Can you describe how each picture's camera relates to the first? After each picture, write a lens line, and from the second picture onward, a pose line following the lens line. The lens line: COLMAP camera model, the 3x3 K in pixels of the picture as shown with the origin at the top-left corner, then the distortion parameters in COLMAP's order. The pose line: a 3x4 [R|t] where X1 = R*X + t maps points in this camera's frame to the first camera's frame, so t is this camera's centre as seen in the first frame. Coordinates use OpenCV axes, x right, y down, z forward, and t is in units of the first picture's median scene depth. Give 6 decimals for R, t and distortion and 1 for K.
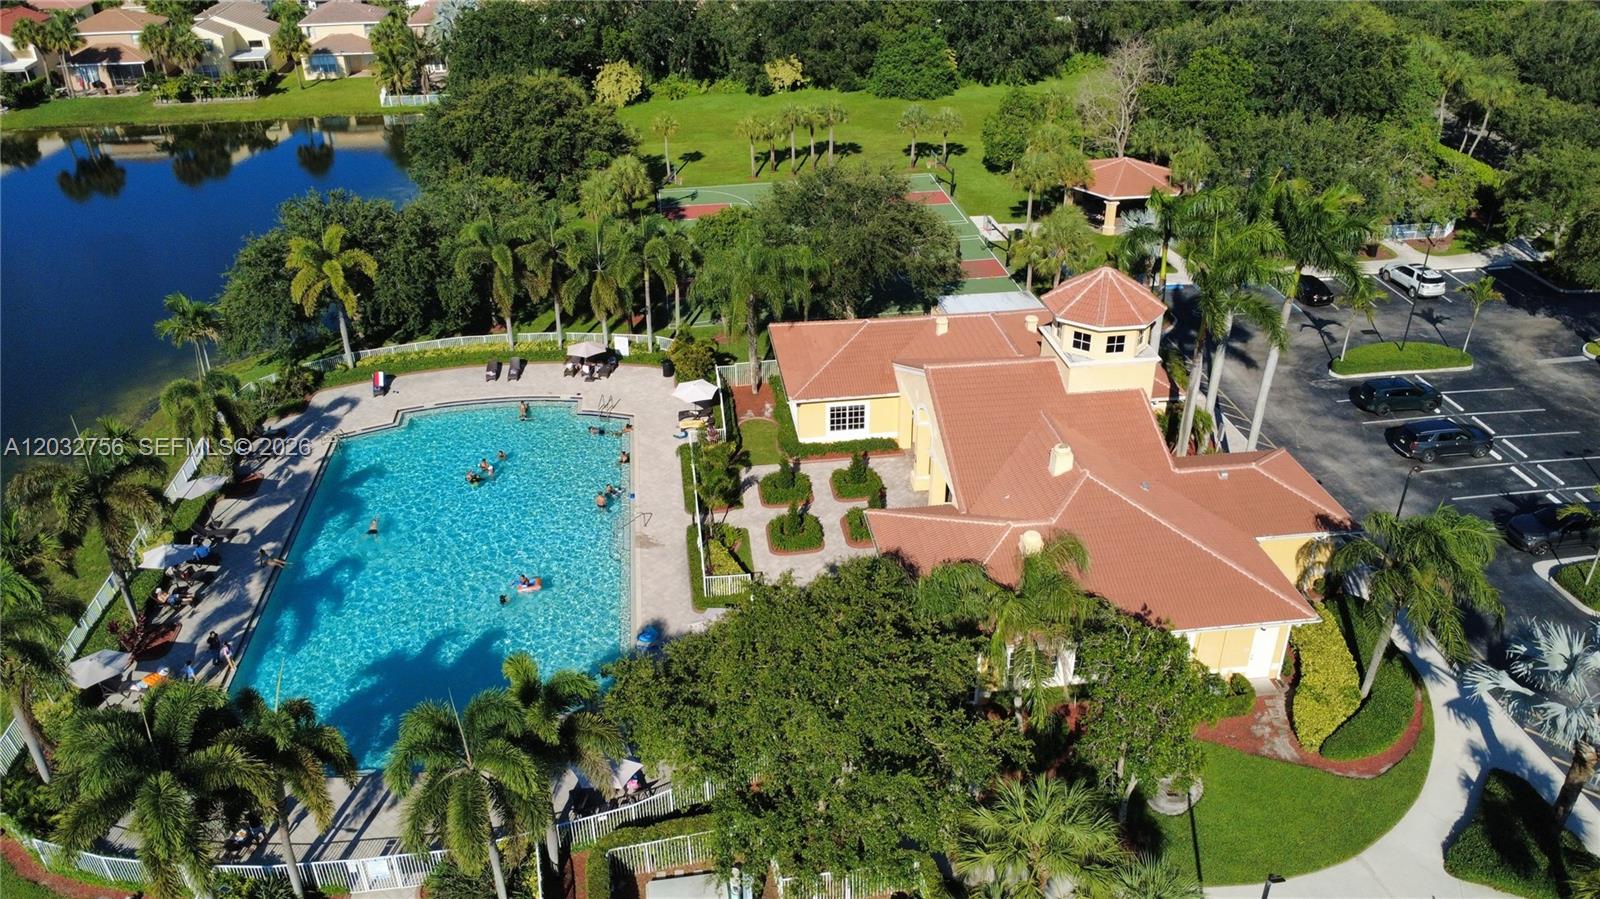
lens RADIAL K [[1159.4, 0, 801.3], [0, 1159.4, 446.5], [0, 0, 1]] dist [-0.001728, 0.006935]
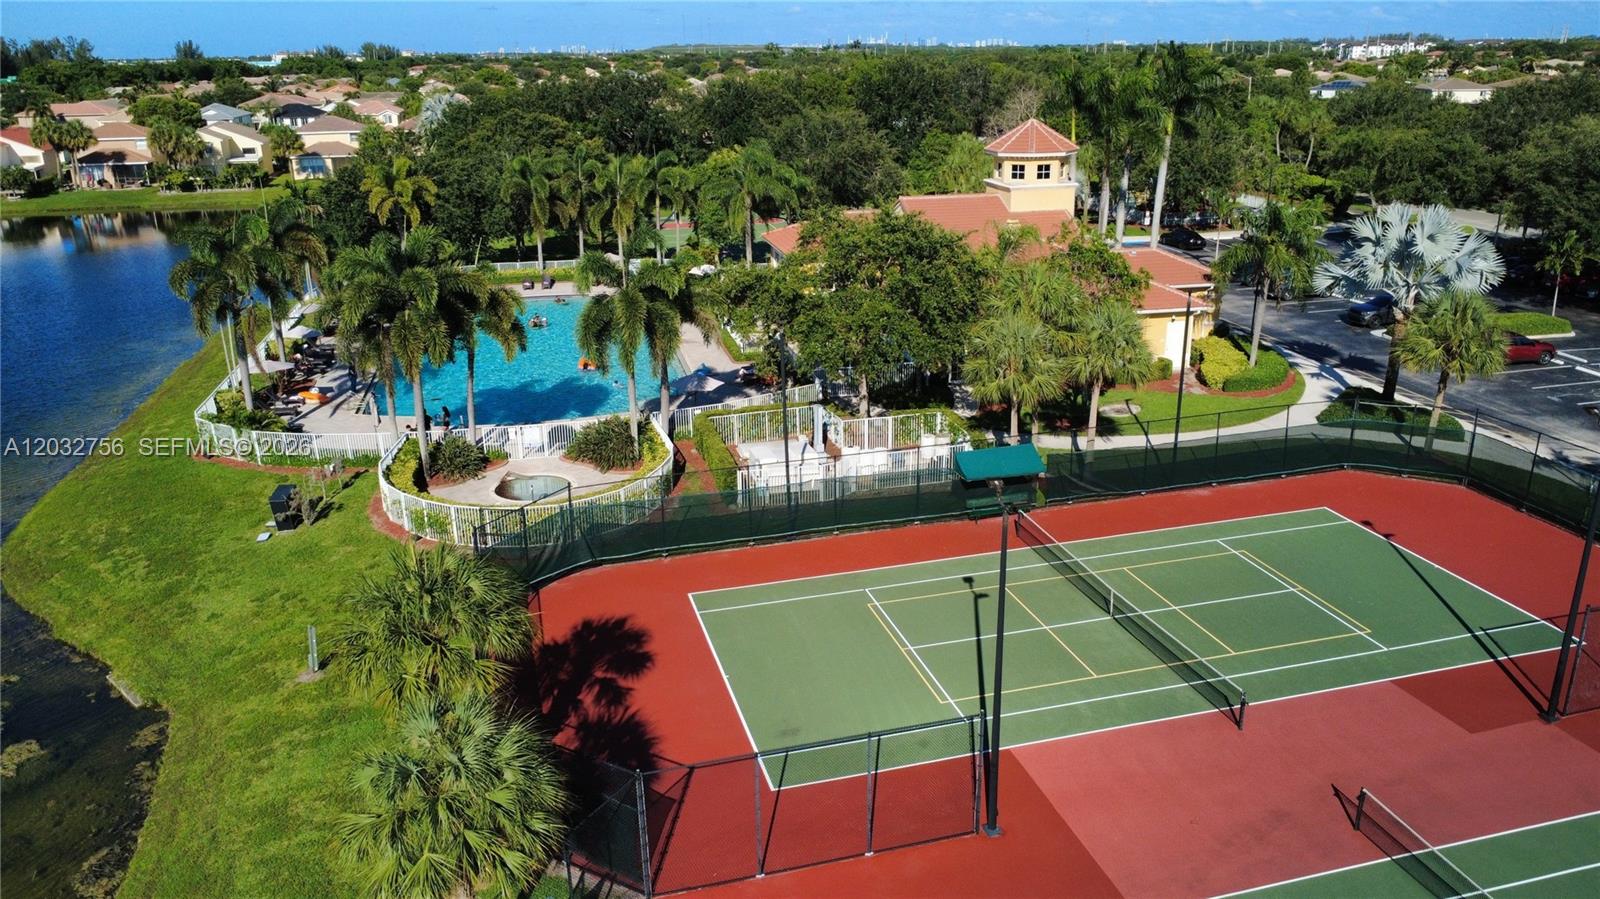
lens RADIAL K [[1159.4, 0, 796.4], [0, 1159.4, 450.0], [0, 0, 1]] dist [-0.001728, 0.006935]
pose [[0.996506, -0.028220, 0.078613, -0.049038], [0.042054, 0.982708, -0.180321, 0.180326], [-0.072165, 0.182997, 0.980461, -0.086834]]
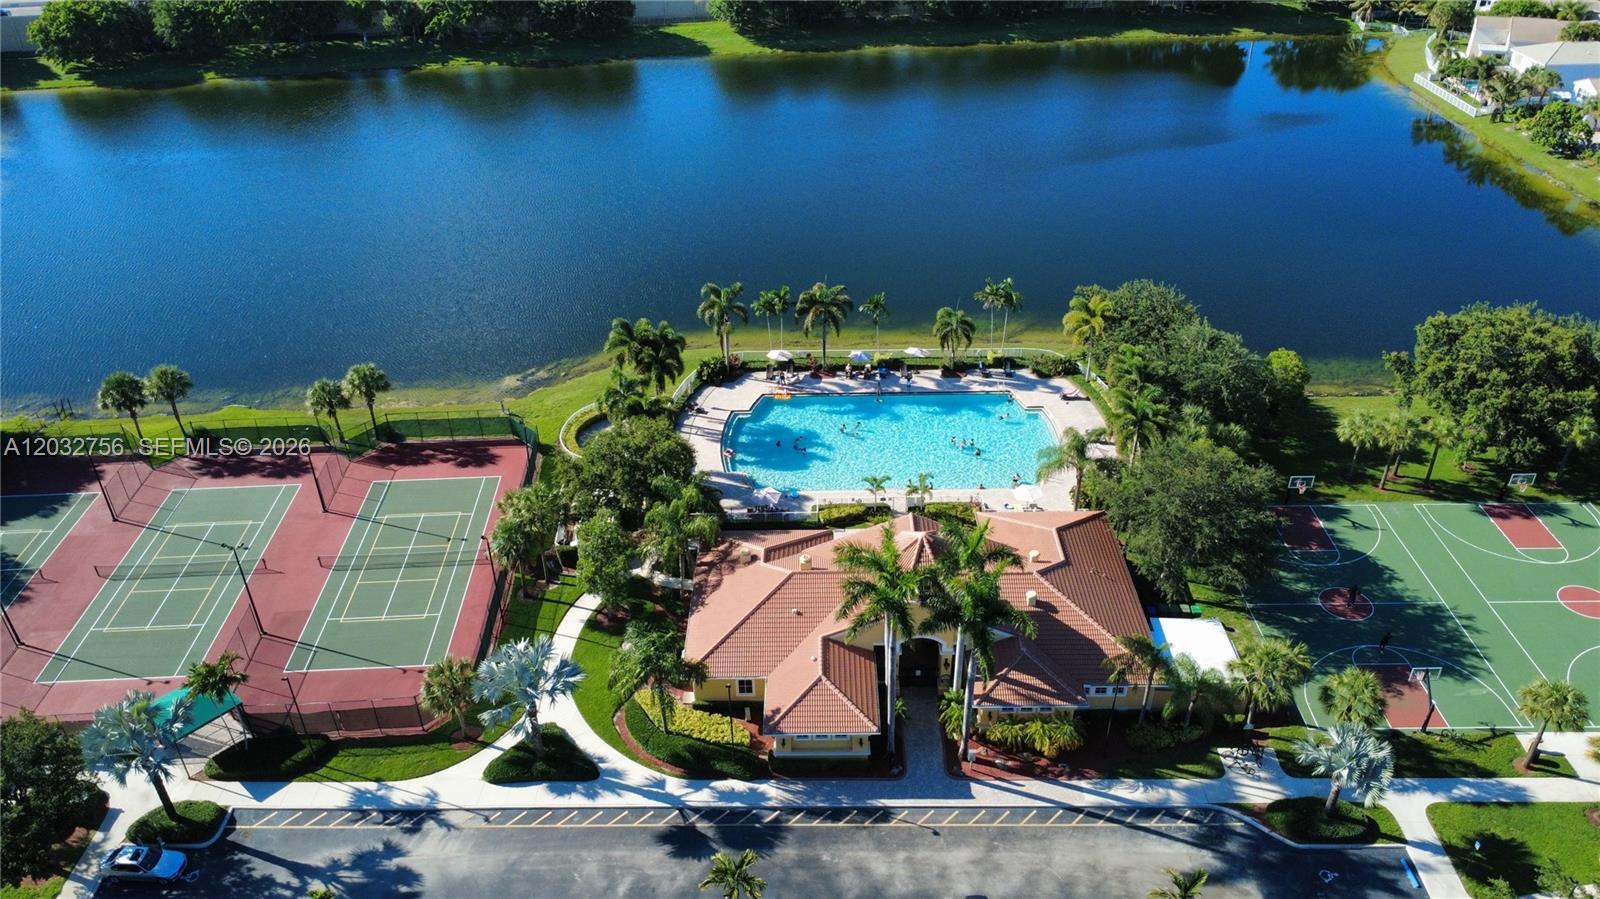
lens RADIAL K [[1159.4, 0, 809.9], [0, 1159.4, 451.1], [0, 0, 1]] dist [-0.001728, 0.006935]
pose [[-0.134632, 0.549128, -0.824823, 0.553680], [-0.467644, 0.698659, 0.541465, -0.368929], [0.873603, 0.458622, 0.162735, 0.245405]]
